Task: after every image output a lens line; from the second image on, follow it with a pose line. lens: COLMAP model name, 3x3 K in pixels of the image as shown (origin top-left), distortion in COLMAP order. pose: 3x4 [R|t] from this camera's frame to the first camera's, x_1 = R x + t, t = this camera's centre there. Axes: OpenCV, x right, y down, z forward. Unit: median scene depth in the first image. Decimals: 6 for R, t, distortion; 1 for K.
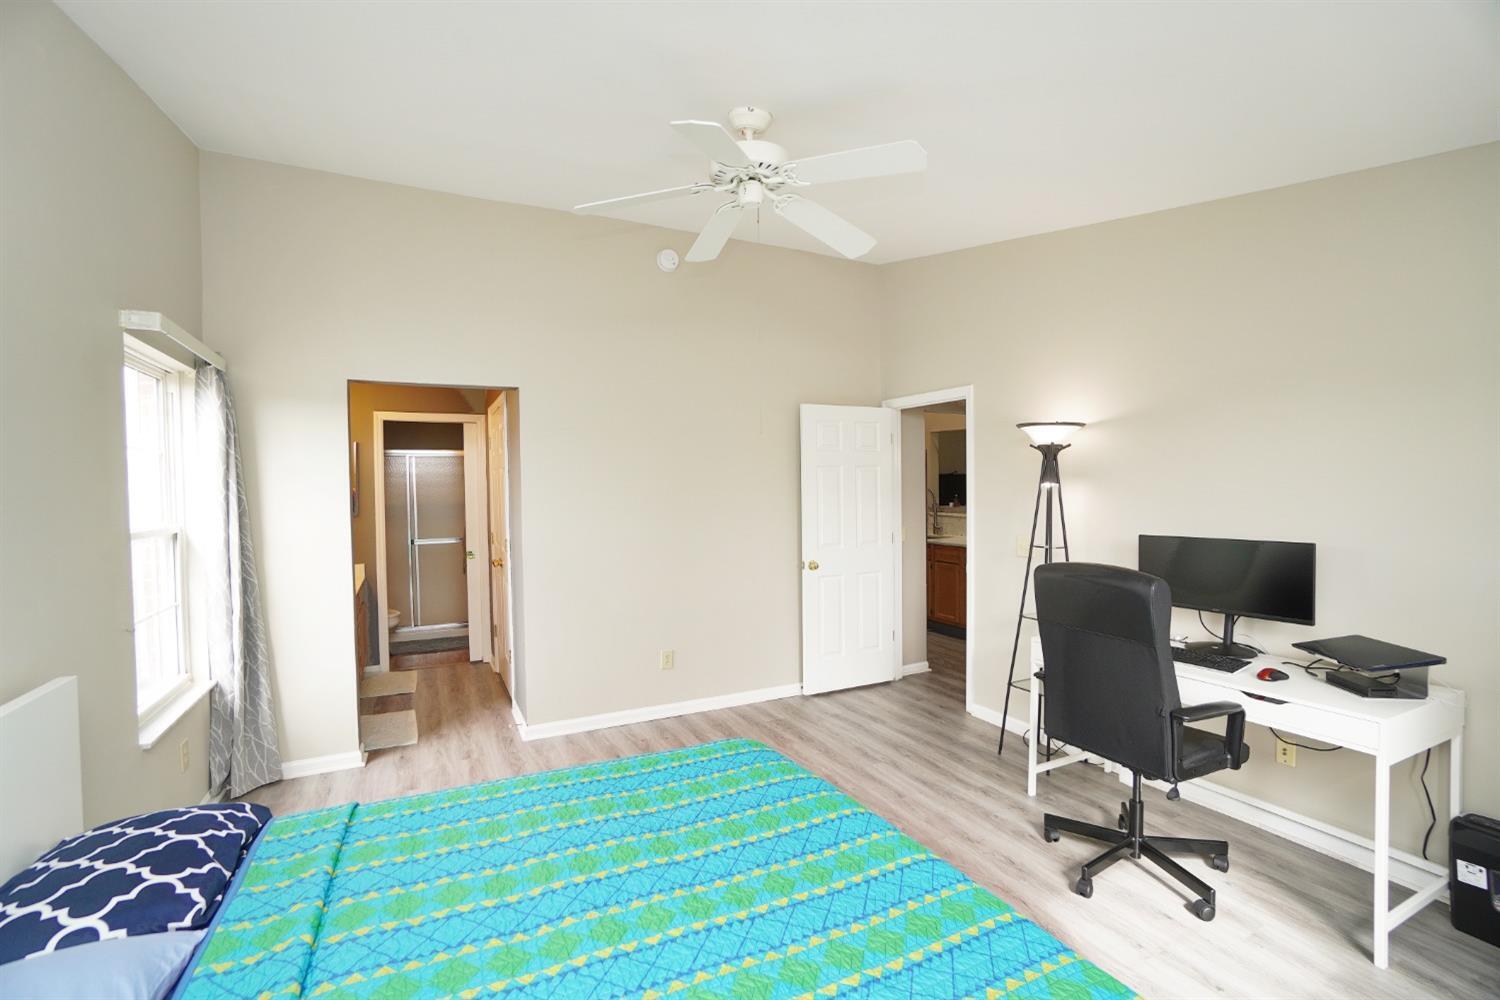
lens RADIAL K [[694.8, 0, 743.1], [0, 694.8, 498.1], [0, 0, 1]] dist [-0.066194, 0.026140]
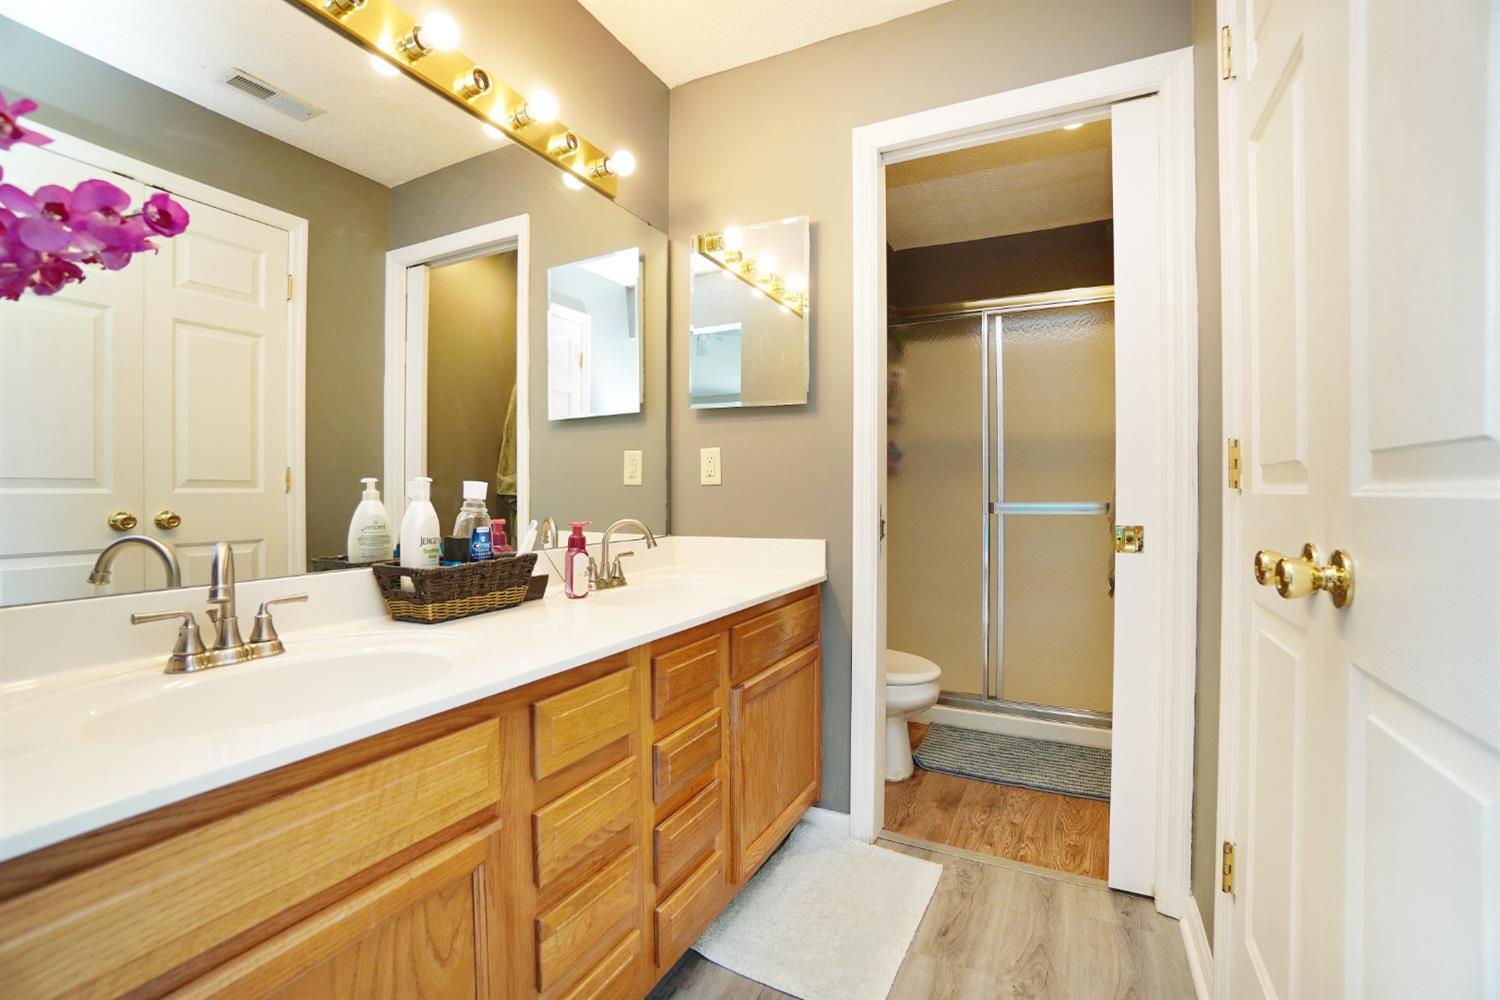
lens RADIAL K [[694.8, 0, 743.1], [0, 694.8, 498.1], [0, 0, 1]] dist [-0.066194, 0.026140]
pose [[0.629946, 0.020884, -0.776358, -0.237270], [-0.024965, 0.999666, 0.006635, 0.060371], [0.776238, 0.015202, 0.630257, 0.597596]]
